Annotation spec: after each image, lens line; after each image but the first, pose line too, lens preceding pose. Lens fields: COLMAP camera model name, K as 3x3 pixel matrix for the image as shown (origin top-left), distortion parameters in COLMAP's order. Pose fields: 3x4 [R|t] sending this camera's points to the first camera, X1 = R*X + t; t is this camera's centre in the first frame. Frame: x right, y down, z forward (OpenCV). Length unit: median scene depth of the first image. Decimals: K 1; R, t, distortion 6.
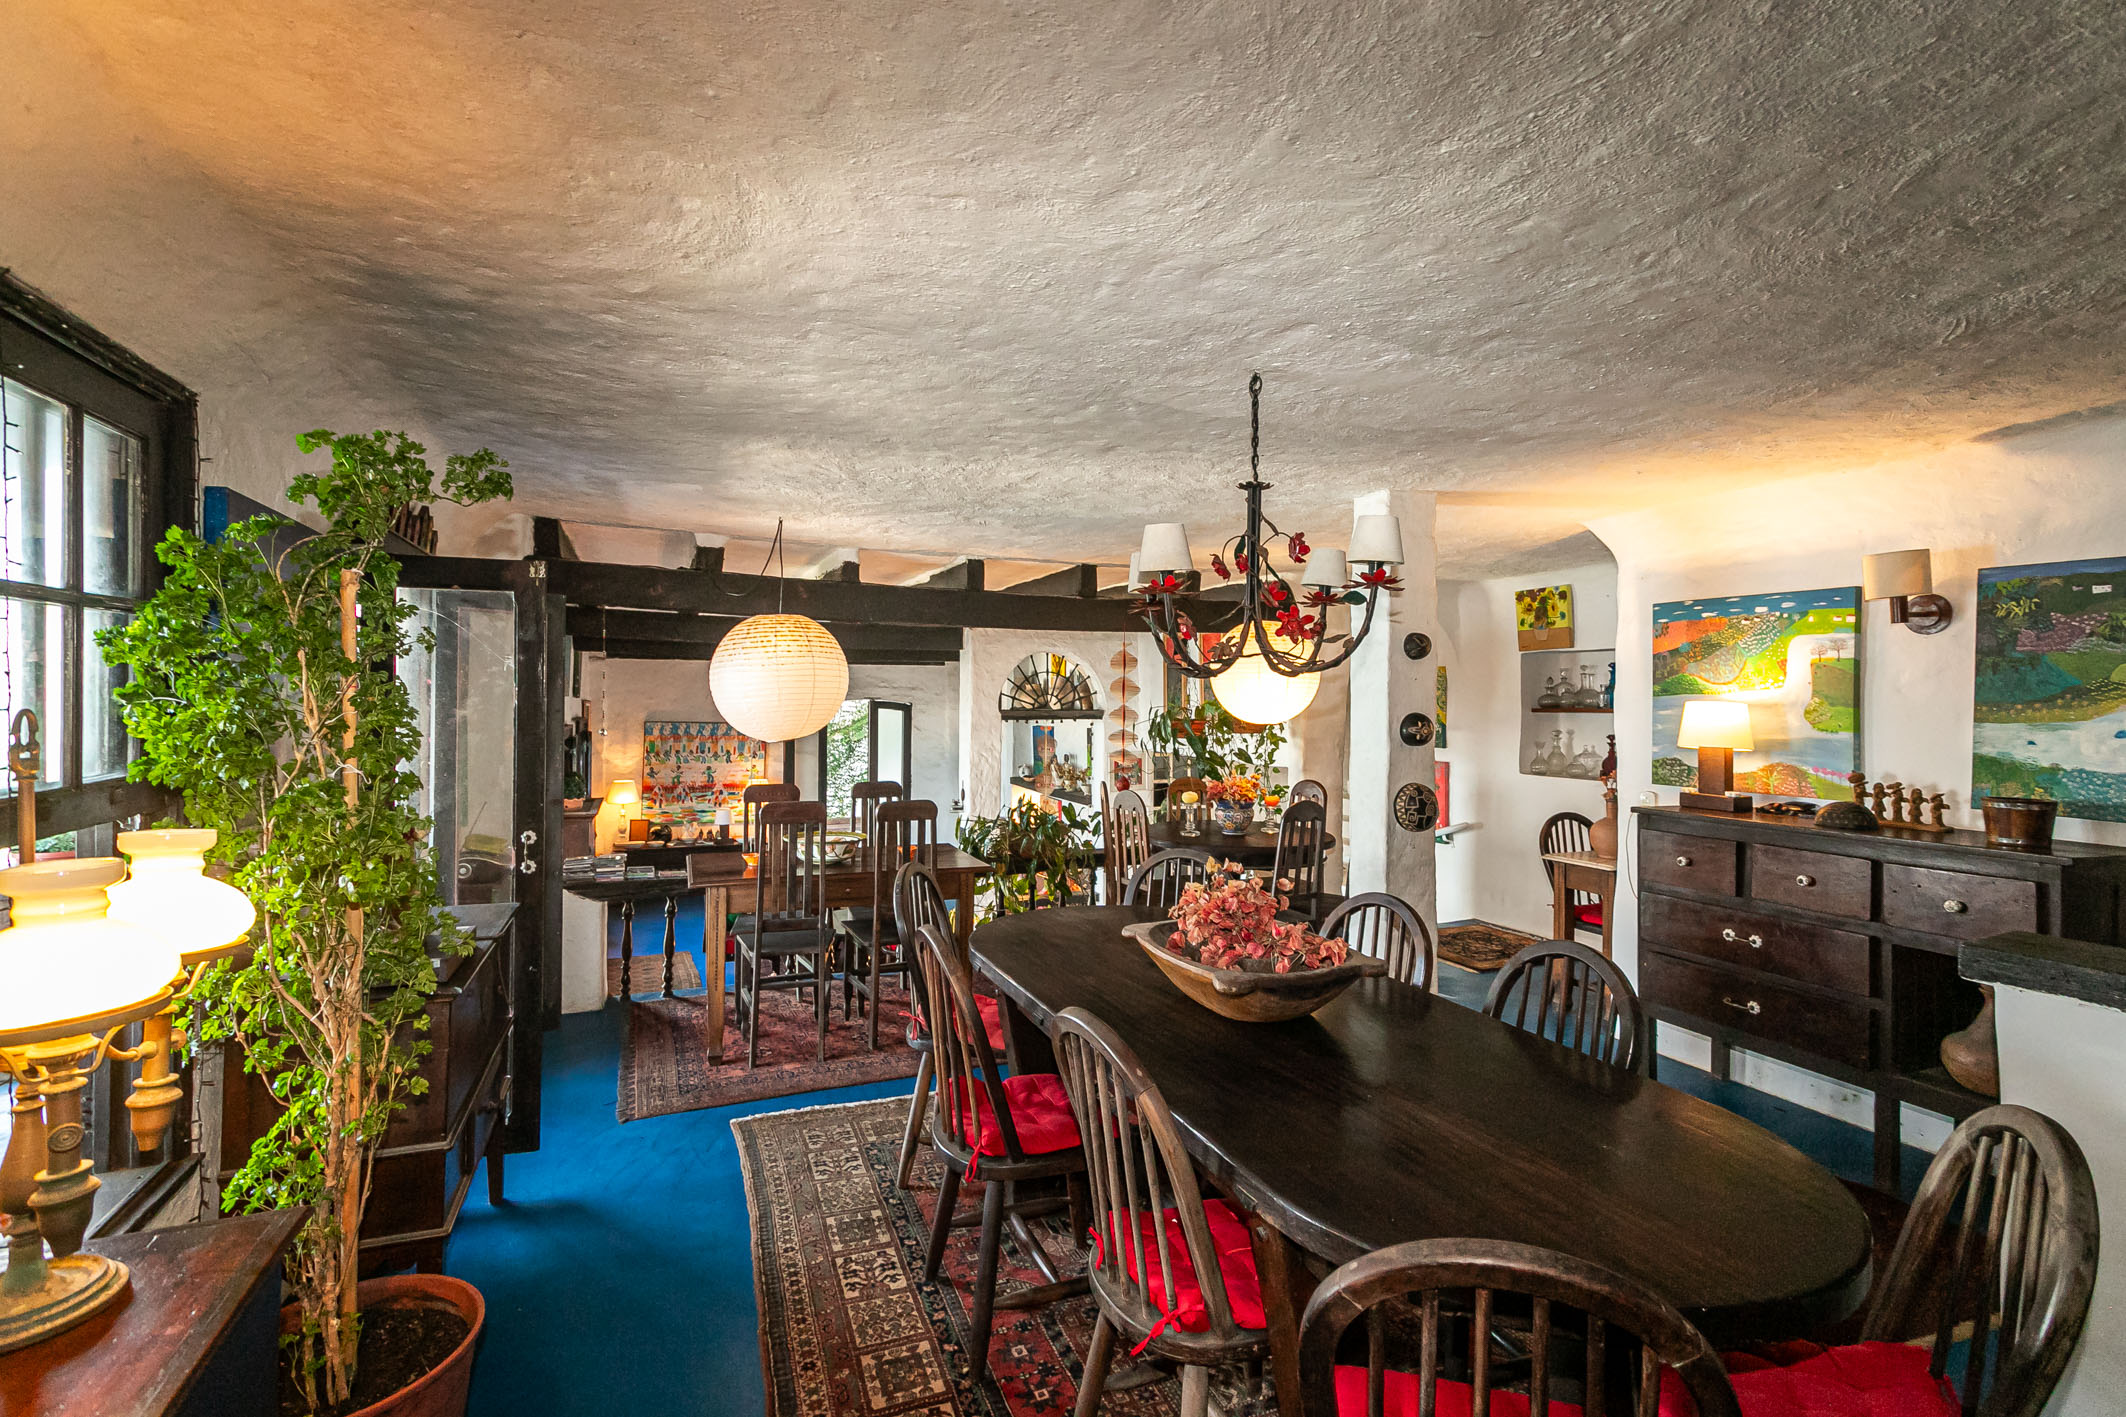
lens RADIAL K [[991.6, 0, 1059.5], [0, 991.6, 700.0], [0, 0, 1]] dist [0.001085, 0.000323]
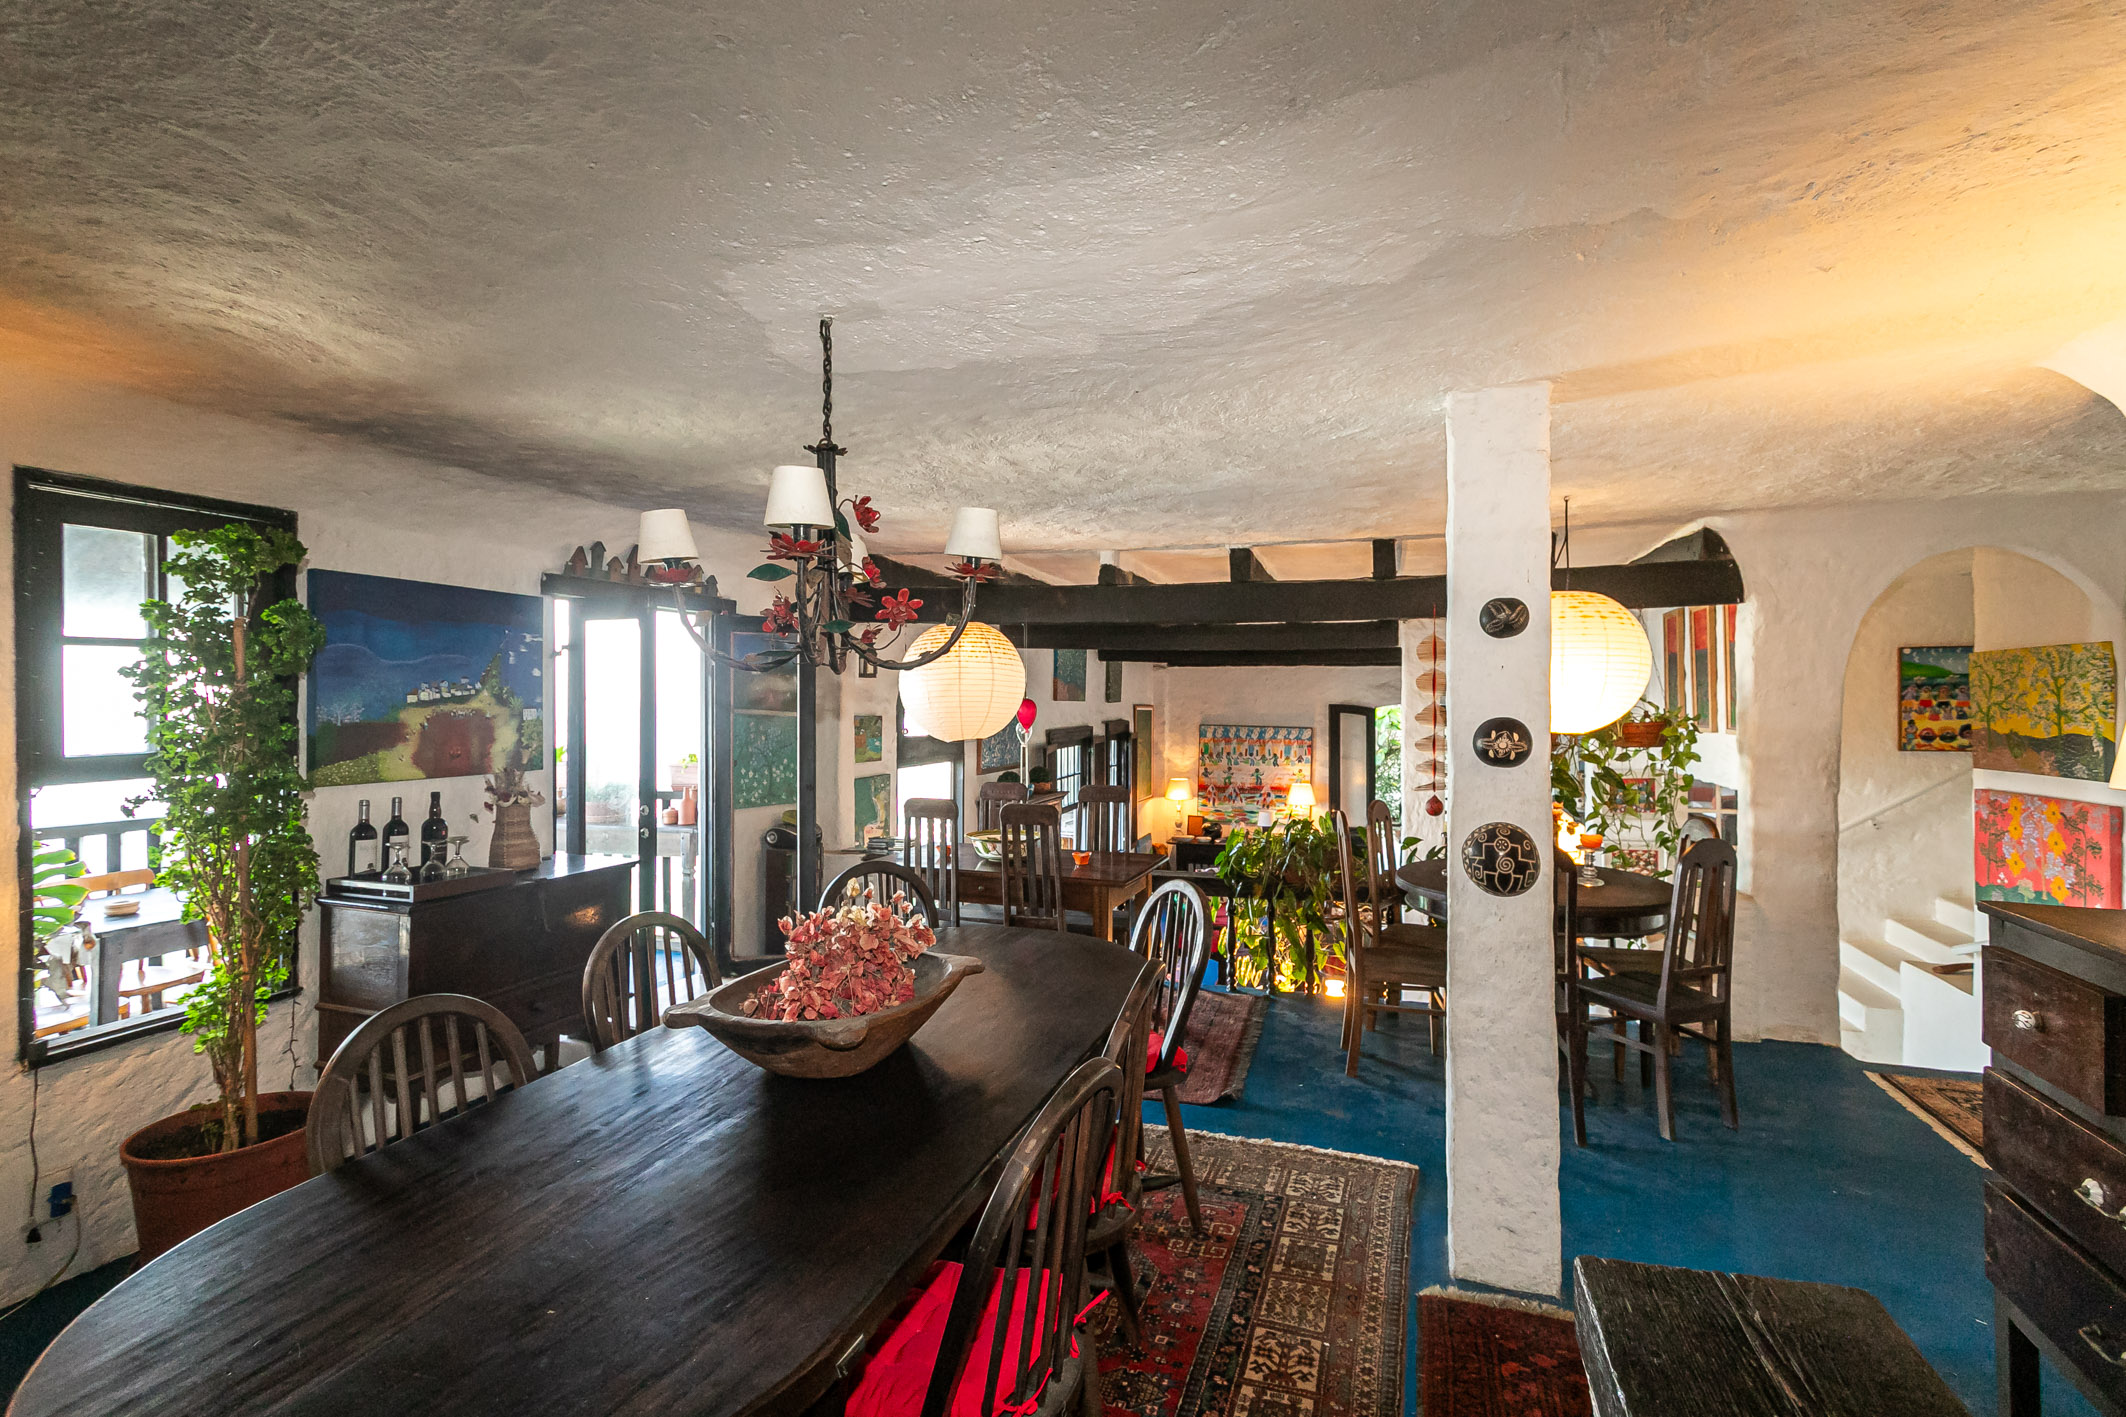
lens RADIAL K [[985.8, 0, 1067.0], [0, 985.8, 682.0], [0, 0, 1]] dist [0.003814, 0.000562]
pose [[0.762244, -0.018425, -0.647027, 0.348633], [0.003078, 0.999687, -0.024841, 0.003010], [0.647282, 0.016943, 0.762062, 0.189237]]
